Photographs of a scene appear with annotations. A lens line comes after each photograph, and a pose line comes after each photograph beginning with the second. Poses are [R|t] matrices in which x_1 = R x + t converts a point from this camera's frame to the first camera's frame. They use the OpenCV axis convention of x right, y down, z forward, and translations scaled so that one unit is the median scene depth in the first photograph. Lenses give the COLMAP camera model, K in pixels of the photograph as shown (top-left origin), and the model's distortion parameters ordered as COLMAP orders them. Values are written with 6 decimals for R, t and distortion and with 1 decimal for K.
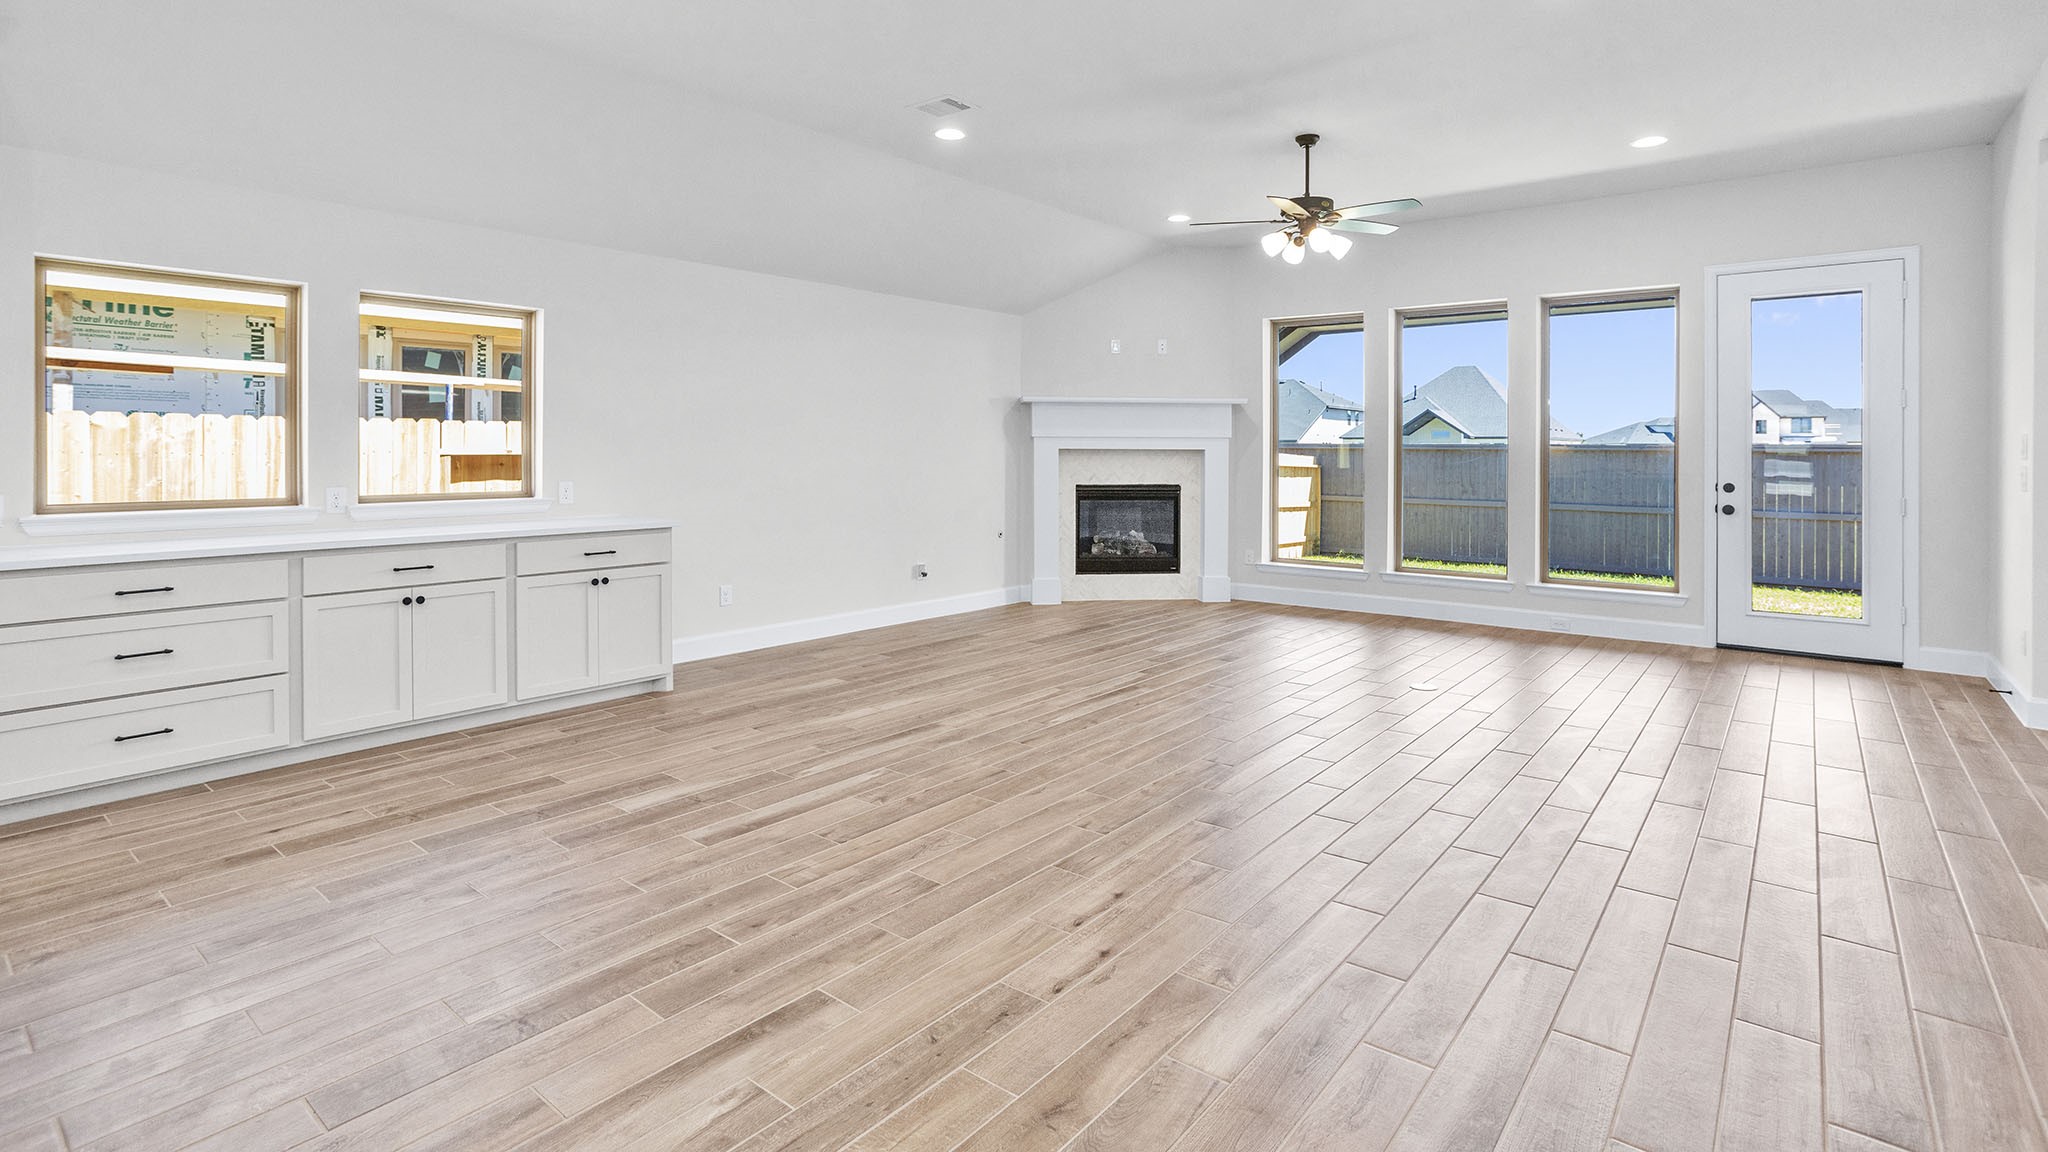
lens RADIAL K [[999.4, 0, 1006.2], [0, 999.4, 559.3], [0, 0, 1]] dist [-0.022717, 0.006780]
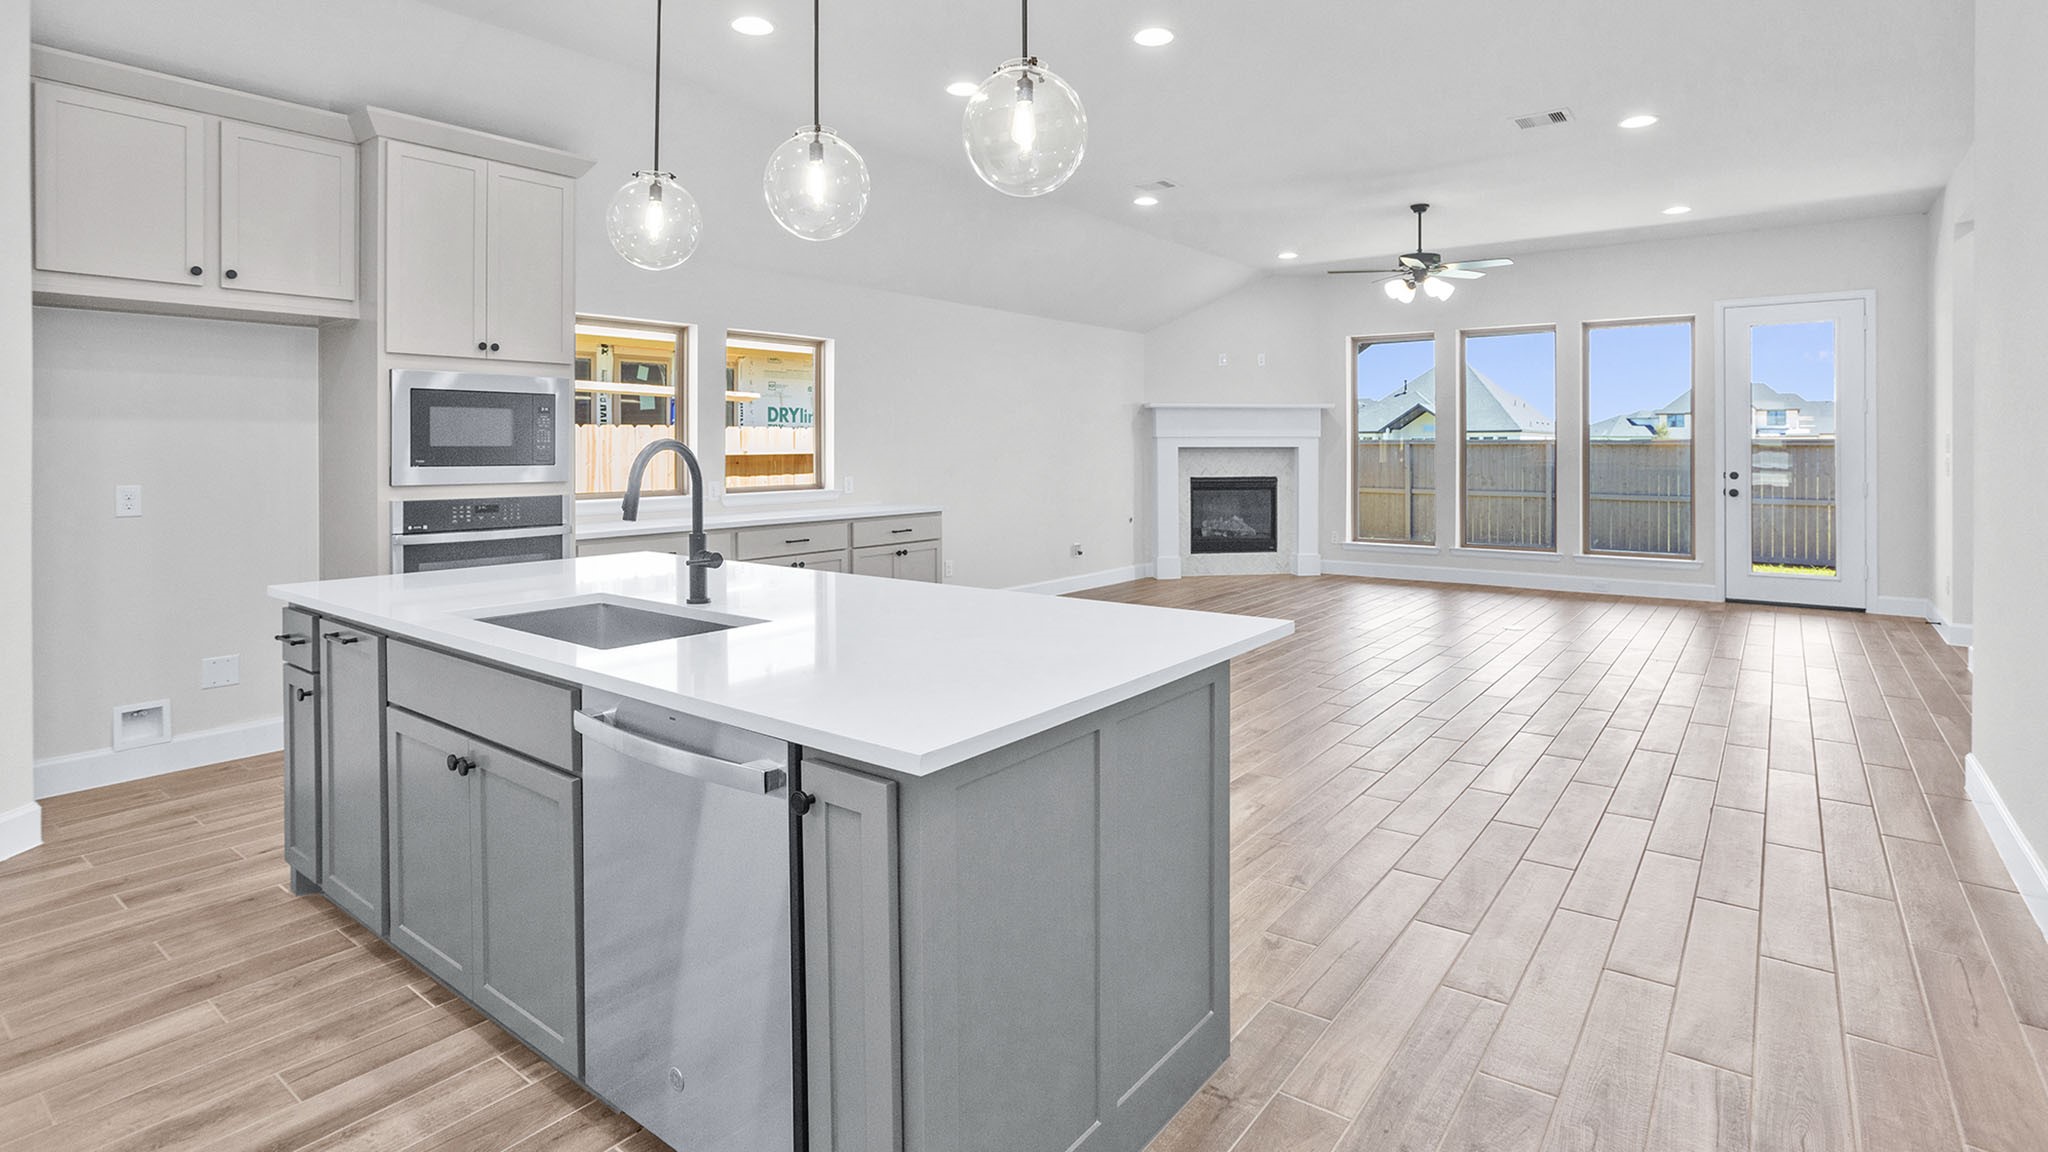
lens RADIAL K [[1014.1, 0, 1034.7], [0, 1014.1, 563.0], [0, 0, 1]] dist [-0.025472, 0.002886]
pose [[0.999174, -0.010362, 0.039292, -0.177952], [0.010133, 0.999931, 0.006025, 0.018769], [-0.039351, -0.005622, 0.999210, -0.204192]]
